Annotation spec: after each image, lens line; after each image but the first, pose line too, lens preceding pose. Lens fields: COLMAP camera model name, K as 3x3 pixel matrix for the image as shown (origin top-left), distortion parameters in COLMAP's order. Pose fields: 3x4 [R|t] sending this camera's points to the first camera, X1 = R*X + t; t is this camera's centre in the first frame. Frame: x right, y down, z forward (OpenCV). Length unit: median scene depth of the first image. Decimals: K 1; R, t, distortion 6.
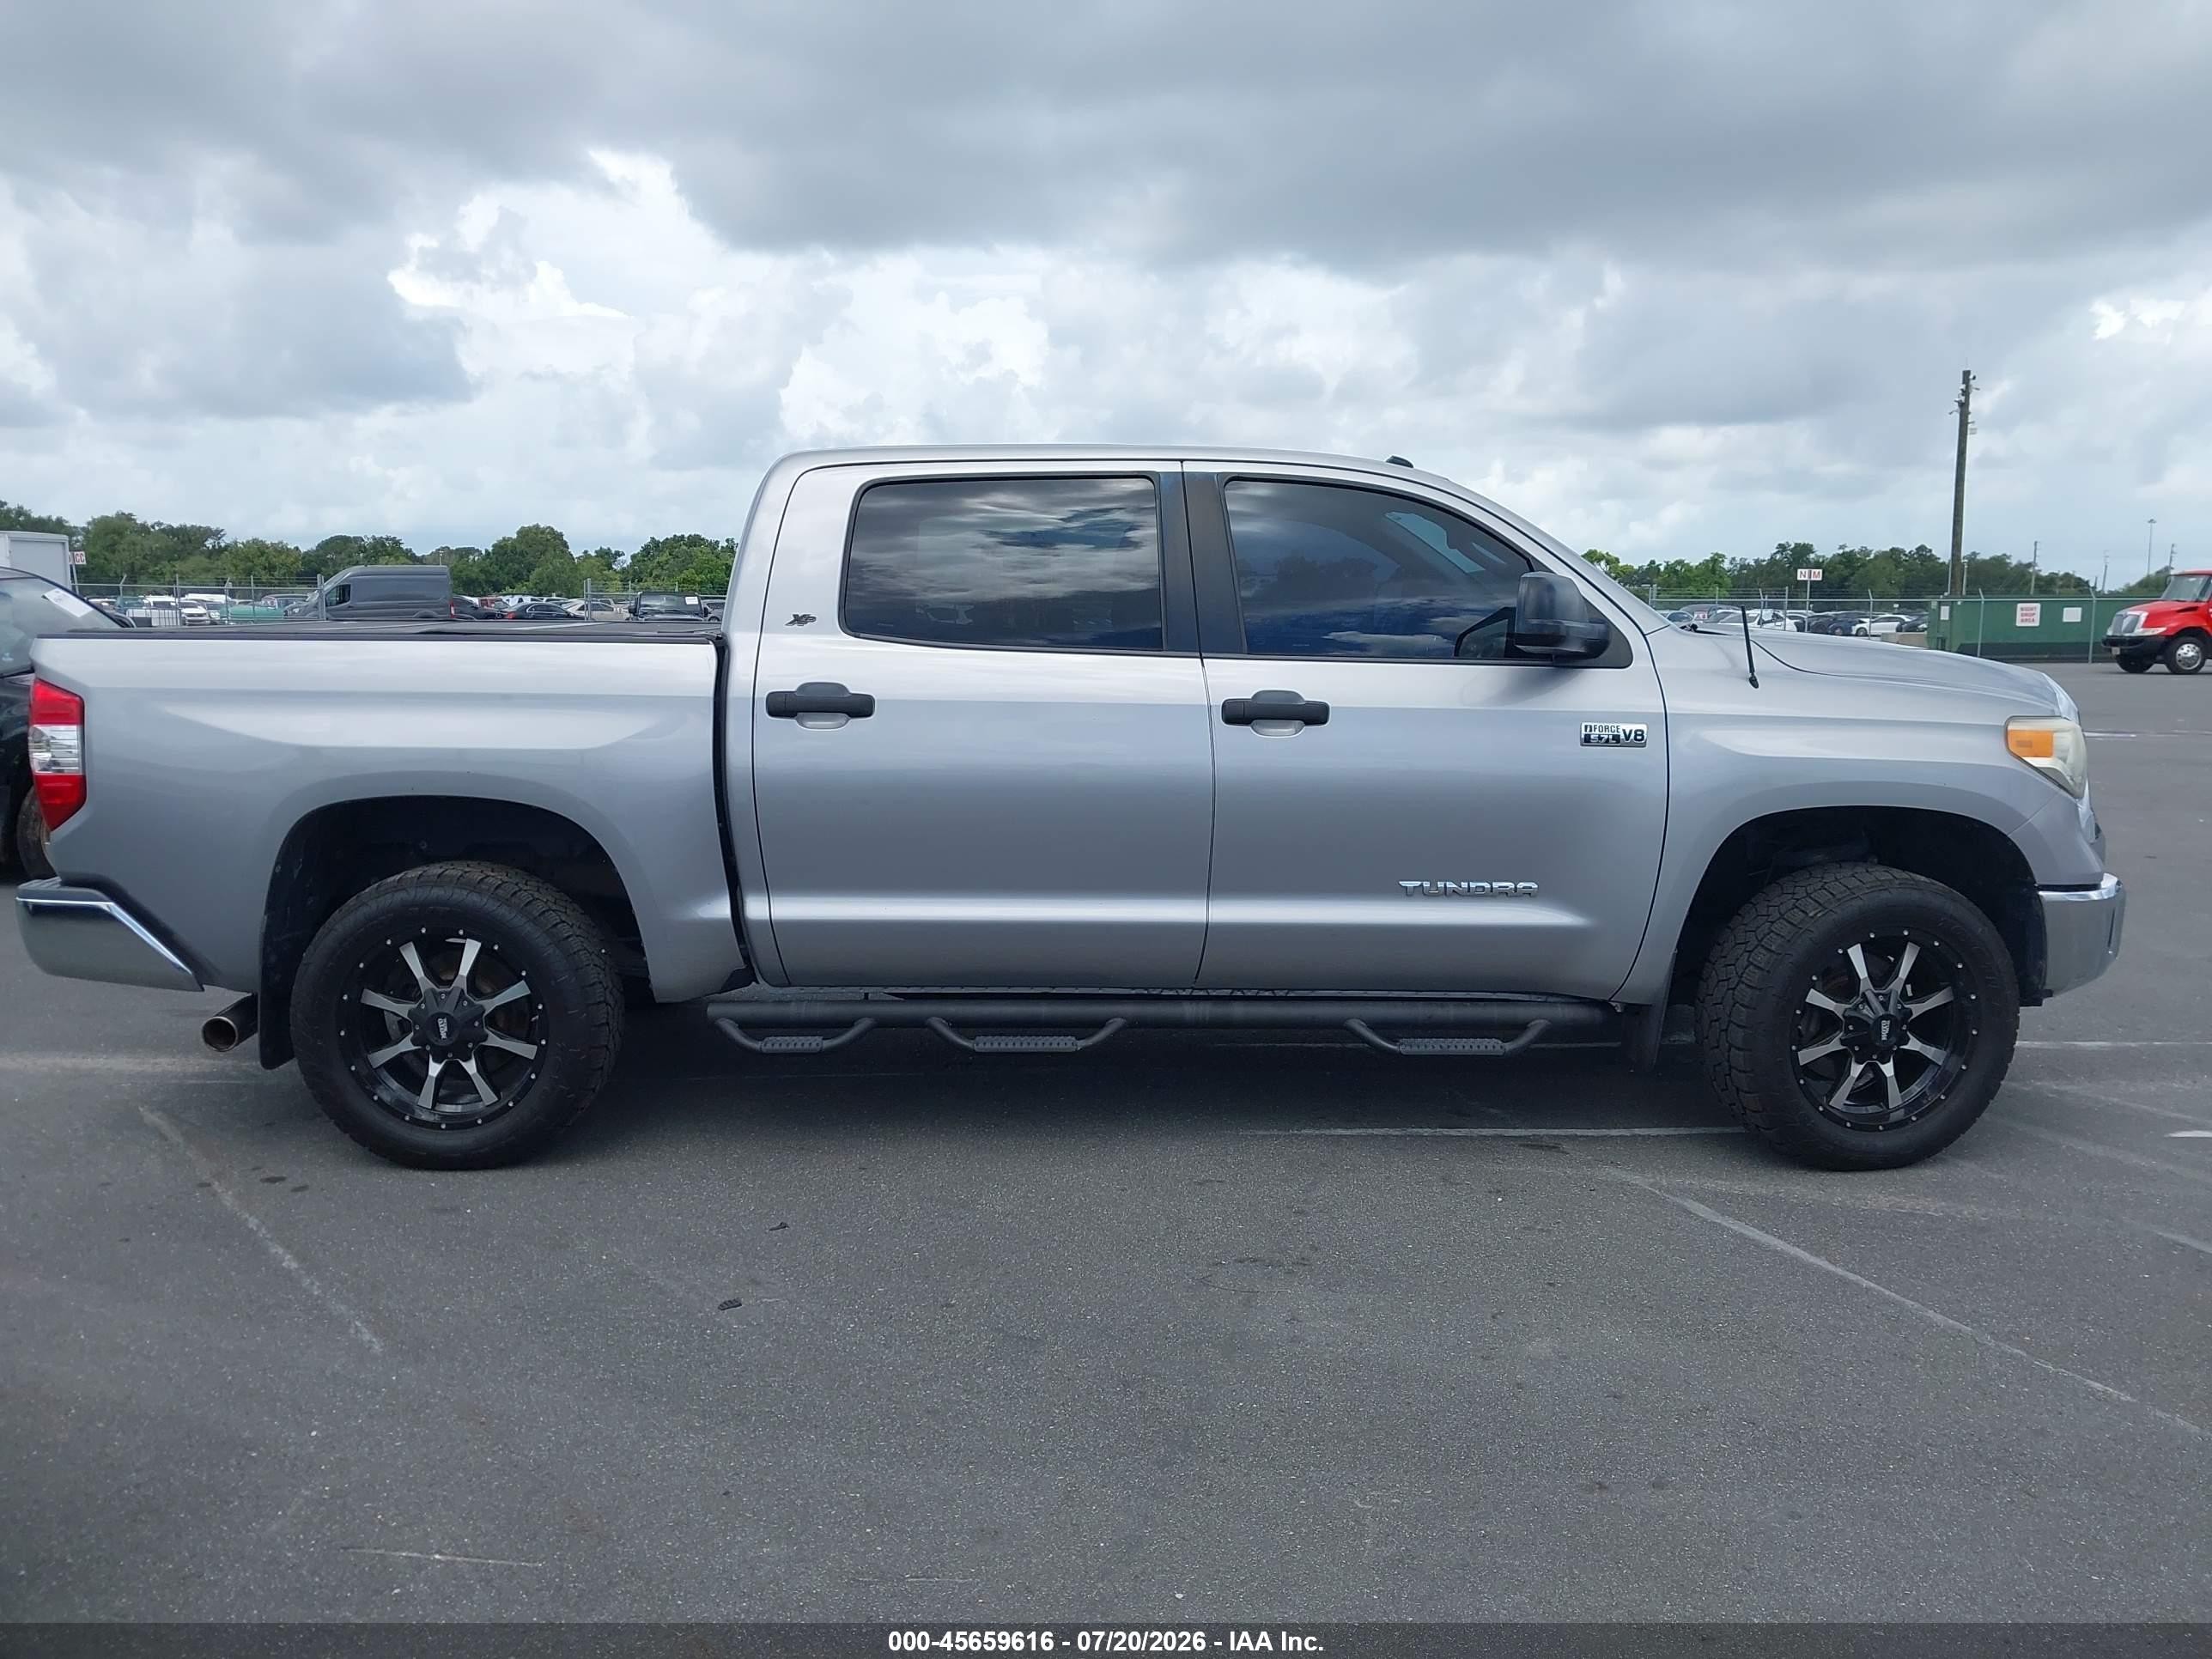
lens RADIAL K [[1764.4, 0, 1104.6], [0, 1764.4, 816.7], [0, 0, 1]] dist [0.022248, -0.020406]
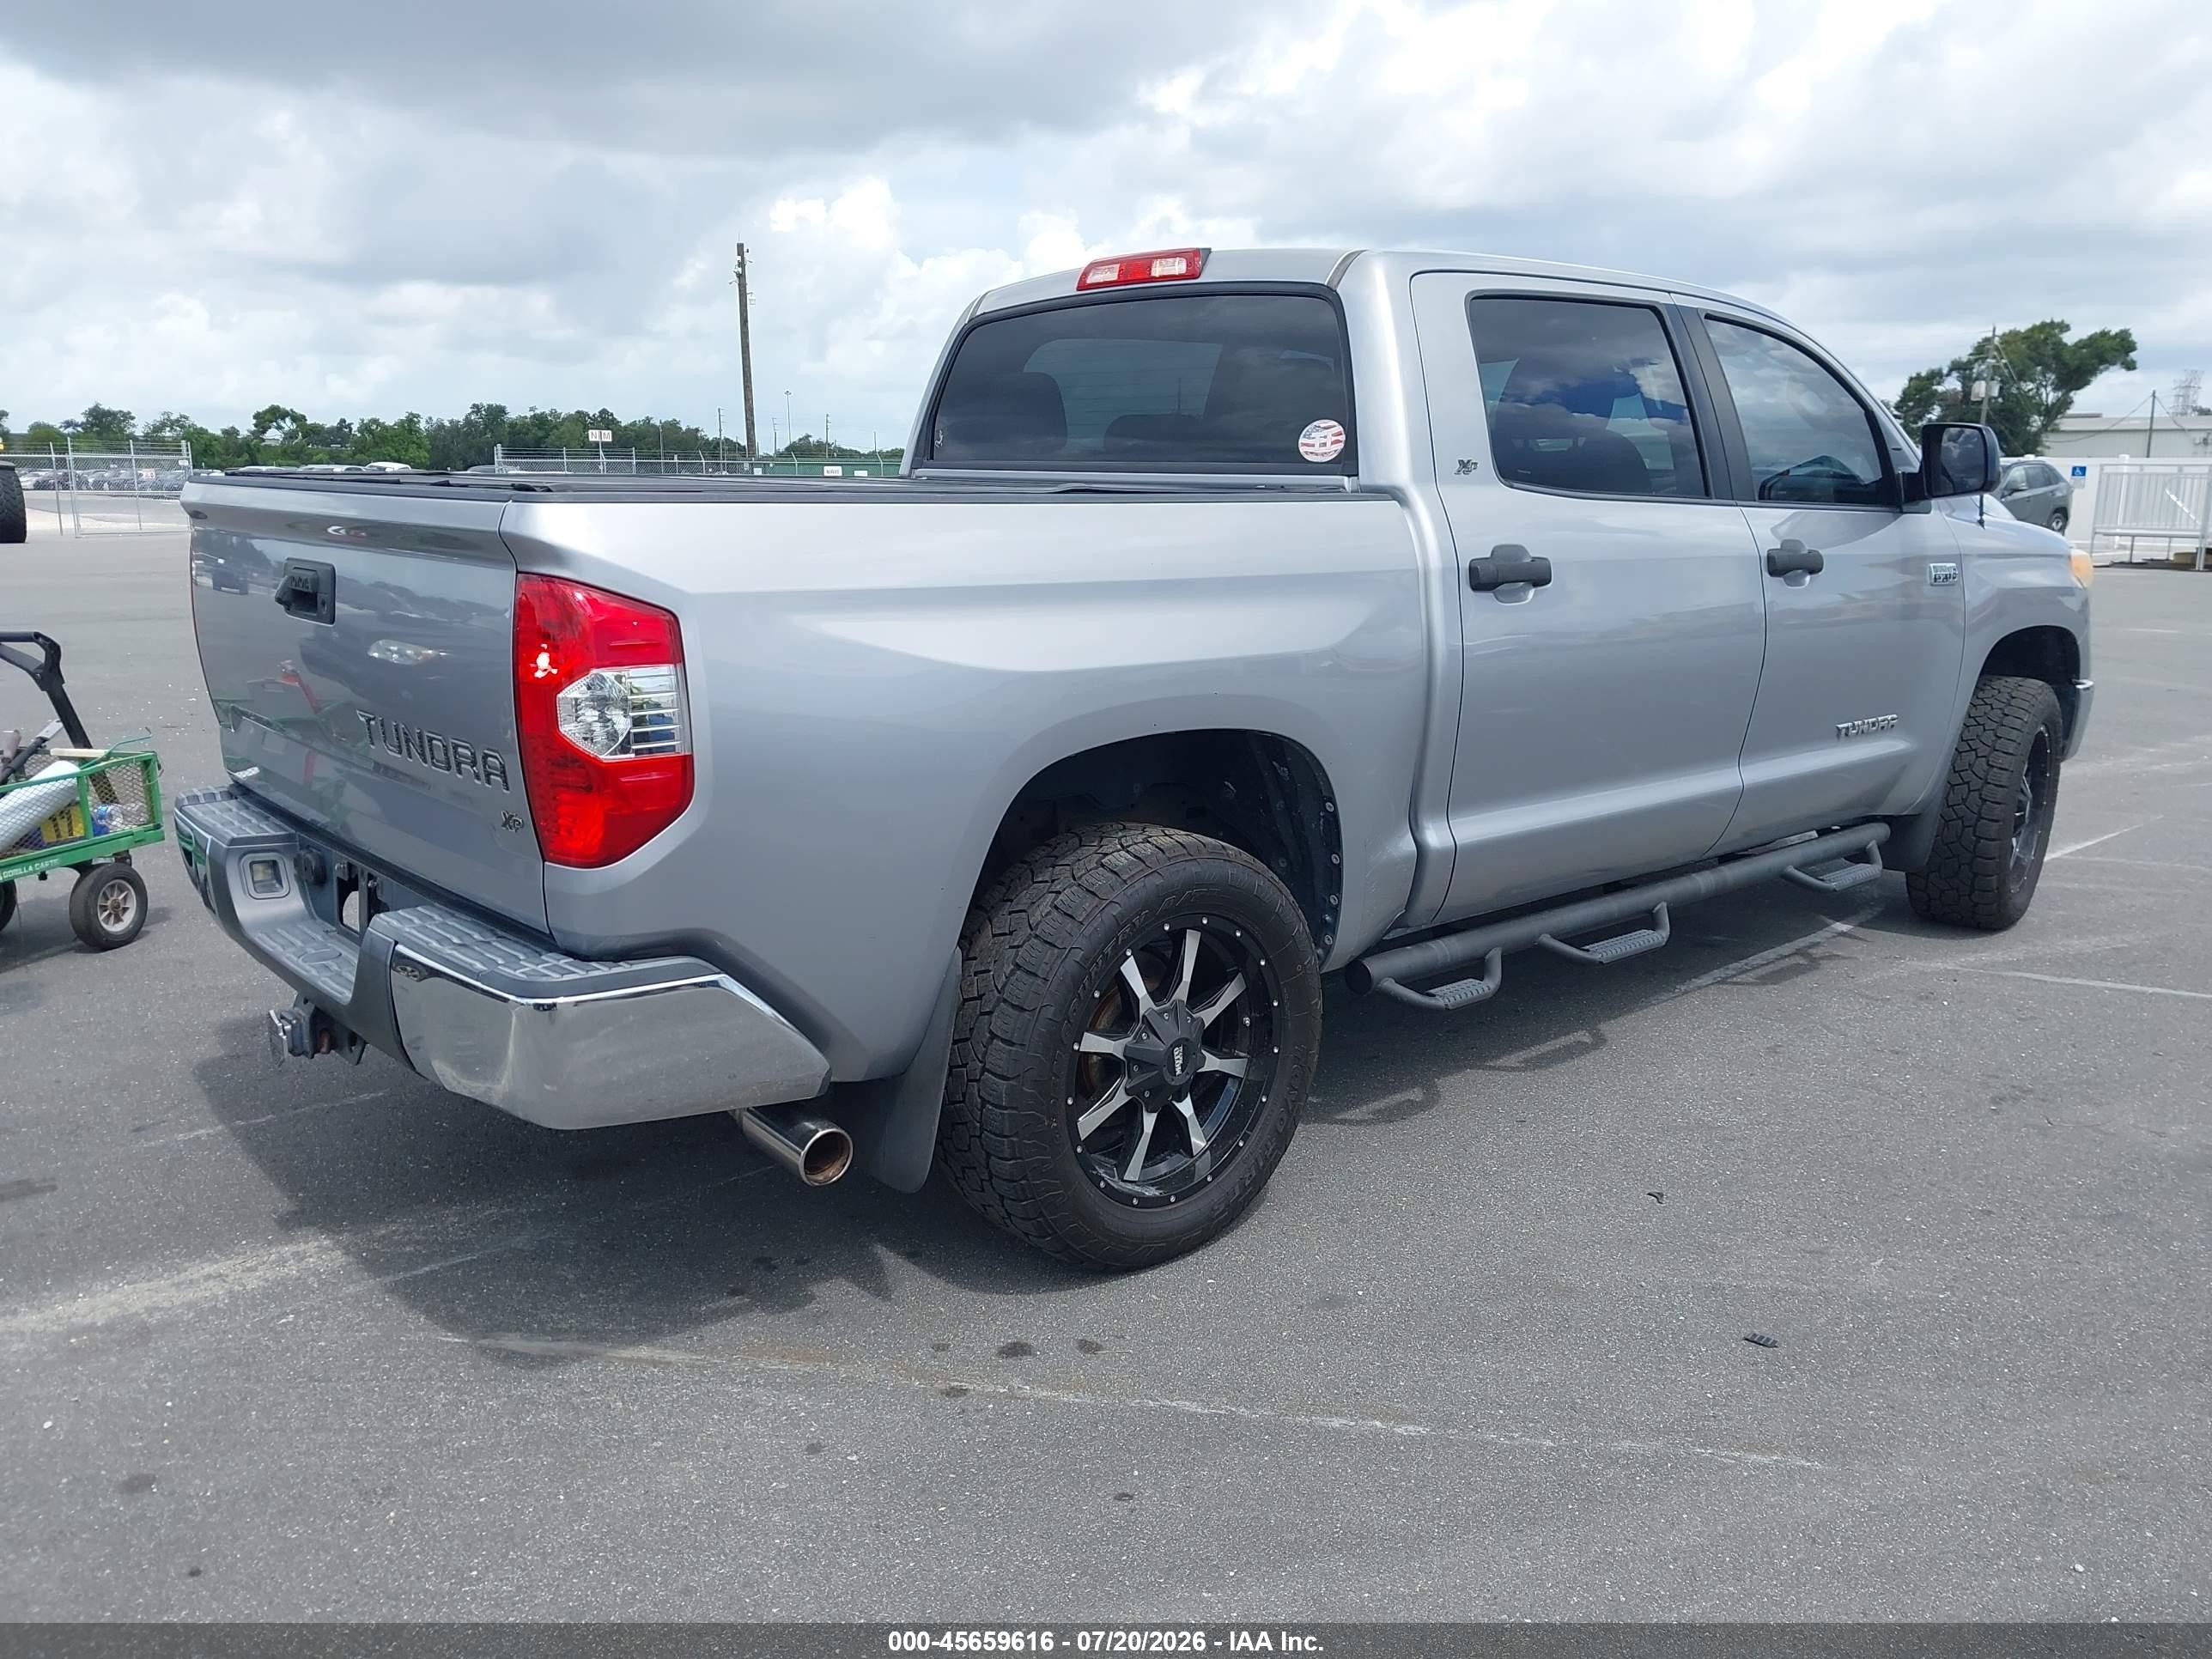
lens RADIAL K [[1764.4, 0, 1058.0], [0, 1764.4, 820.8], [0, 0, 1]] dist [0.022248, -0.020406]
pose [[0.769349, -0.125722, 0.626335, -0.815360], [0.076320, 0.991510, 0.105276, -0.050490], [-0.634253, -0.033192, 0.772413, 0.482529]]
